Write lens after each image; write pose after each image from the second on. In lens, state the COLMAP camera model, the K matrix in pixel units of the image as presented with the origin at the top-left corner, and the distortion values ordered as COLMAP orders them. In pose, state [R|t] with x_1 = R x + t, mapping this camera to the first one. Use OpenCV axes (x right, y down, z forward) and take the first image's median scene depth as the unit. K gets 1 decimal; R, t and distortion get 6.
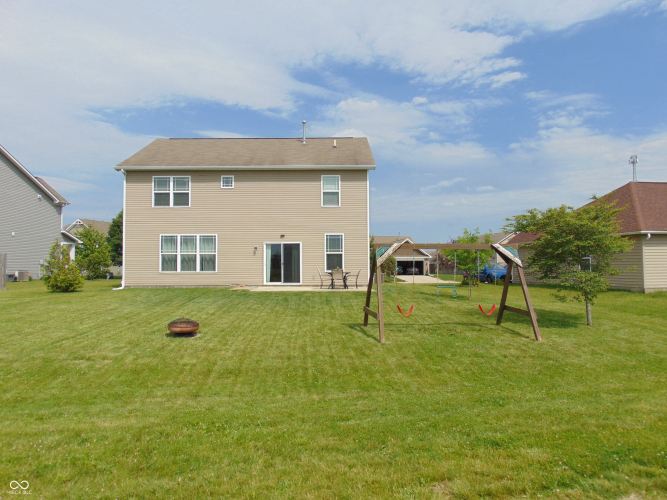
lens RADIAL K [[502.2, 0, 335.7], [0, 502.2, 251.7], [0, 0, 1]] dist [-0.013790, 0.062850]
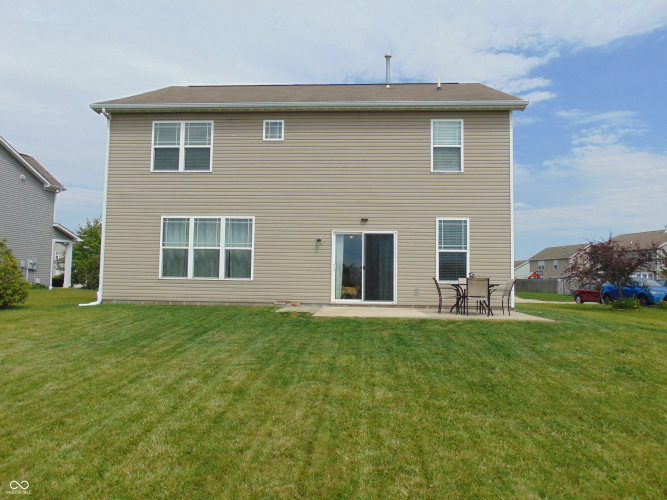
lens RADIAL K [[502.2, 0, 332.0], [0, 502.2, 248.2], [0, 0, 1]] dist [-0.013790, 0.062850]
pose [[0.997127, 0.014953, -0.074257, -0.099129], [-0.017623, 0.999216, -0.035442, 0.022365], [0.073668, 0.036649, 0.996609, 0.412130]]
